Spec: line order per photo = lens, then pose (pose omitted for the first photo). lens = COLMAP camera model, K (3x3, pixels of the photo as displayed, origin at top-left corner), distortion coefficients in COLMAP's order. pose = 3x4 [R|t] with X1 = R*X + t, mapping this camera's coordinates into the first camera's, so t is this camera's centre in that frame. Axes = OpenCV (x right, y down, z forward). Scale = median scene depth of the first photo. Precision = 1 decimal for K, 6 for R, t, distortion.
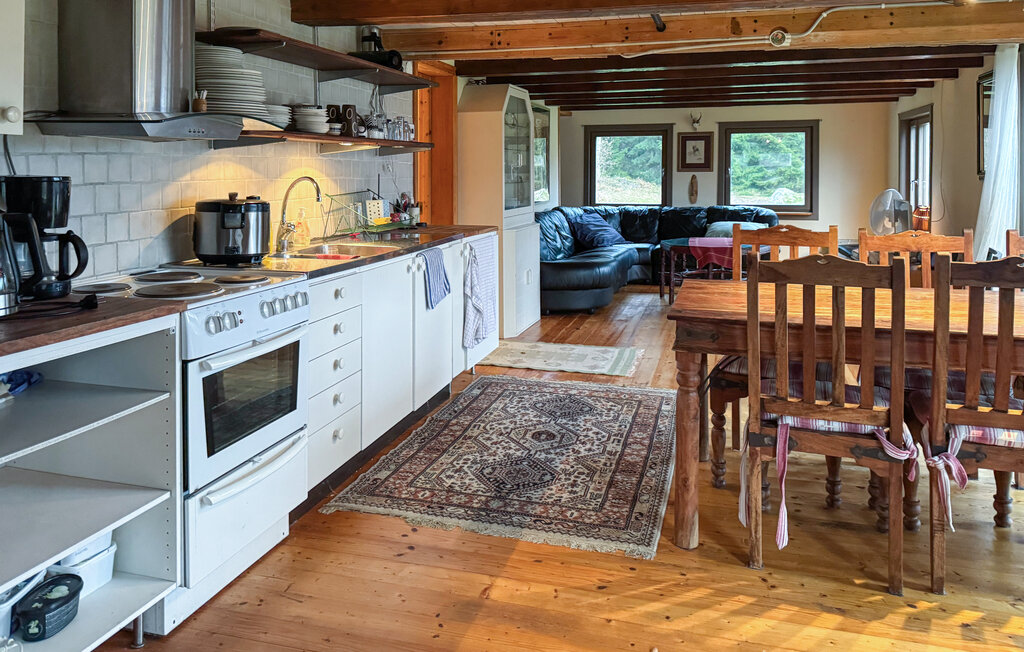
lens RADIAL K [[787.0, 0, 513.0], [0, 787.0, 275.3], [0, 0, 1]] dist [0.149304, -0.139574]
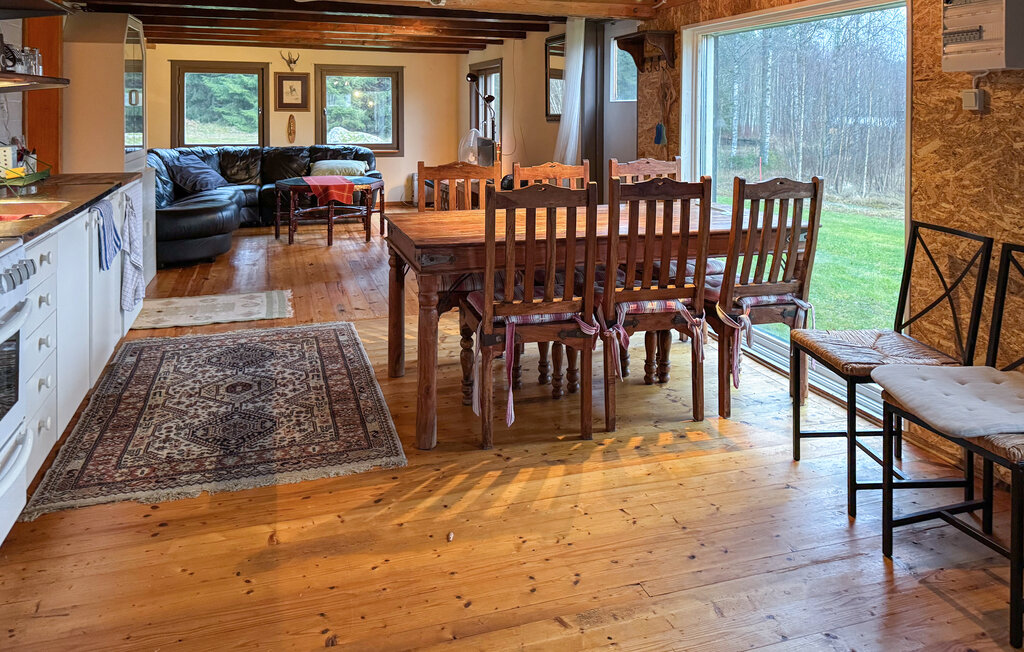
lens RADIAL K [[781.1, 0, 511.9], [0, 781.1, 222.0], [0, 0, 1]] dist [0.275633, -0.318116]
pose [[0.842071, -0.081817, 0.533126, -0.191925], [0.075862, 0.996568, 0.033117, -0.006017], [-0.534006, 0.012556, 0.845388, -0.015268]]
